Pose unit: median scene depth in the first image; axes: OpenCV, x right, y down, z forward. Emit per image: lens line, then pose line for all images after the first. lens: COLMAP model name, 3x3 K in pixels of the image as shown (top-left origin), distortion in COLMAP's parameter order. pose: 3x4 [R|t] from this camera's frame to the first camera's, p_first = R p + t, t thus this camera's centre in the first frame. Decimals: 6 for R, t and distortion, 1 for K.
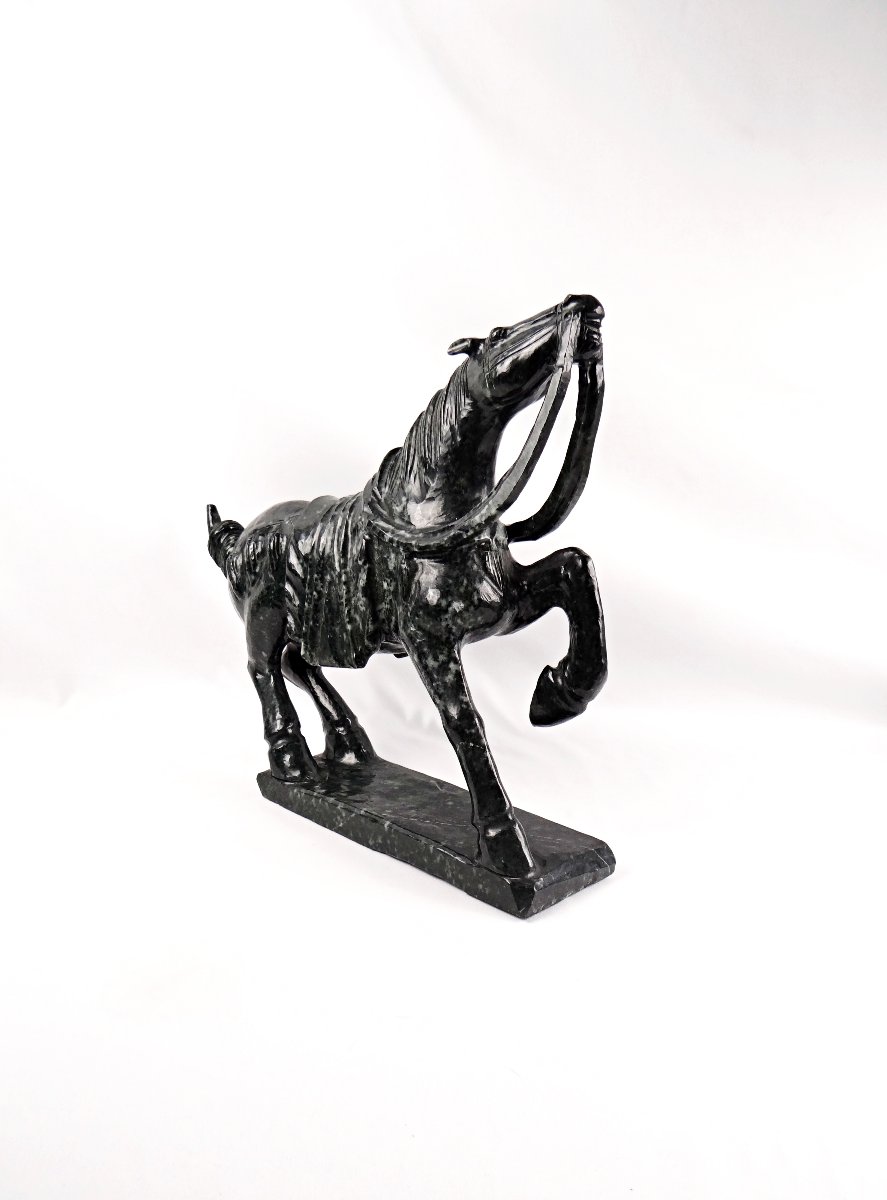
lens RADIAL K [[997.2, 0, 437.2], [0, 997.2, 602.7], [0, 0, 1]] dist [-0.003019, -0.000416]
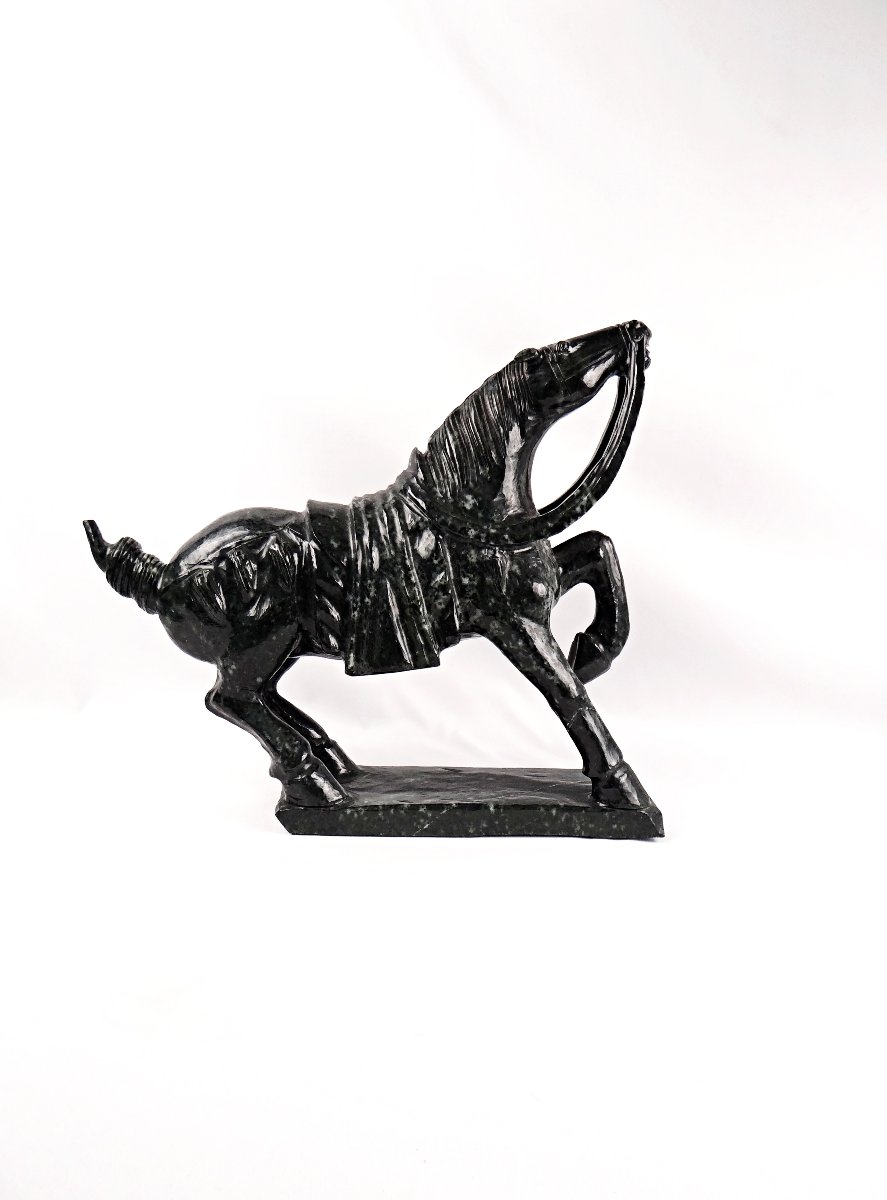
lens RADIAL K [[997.2, 0, 437.2], [0, 997.2, 602.7], [0, 0, 1]] dist [-0.003019, -0.000416]
pose [[0.692033, -0.112630, 0.713025, -0.829677], [0.120364, 0.991929, 0.039865, -0.040408], [-0.711761, 0.058235, 0.700004, 0.299895]]
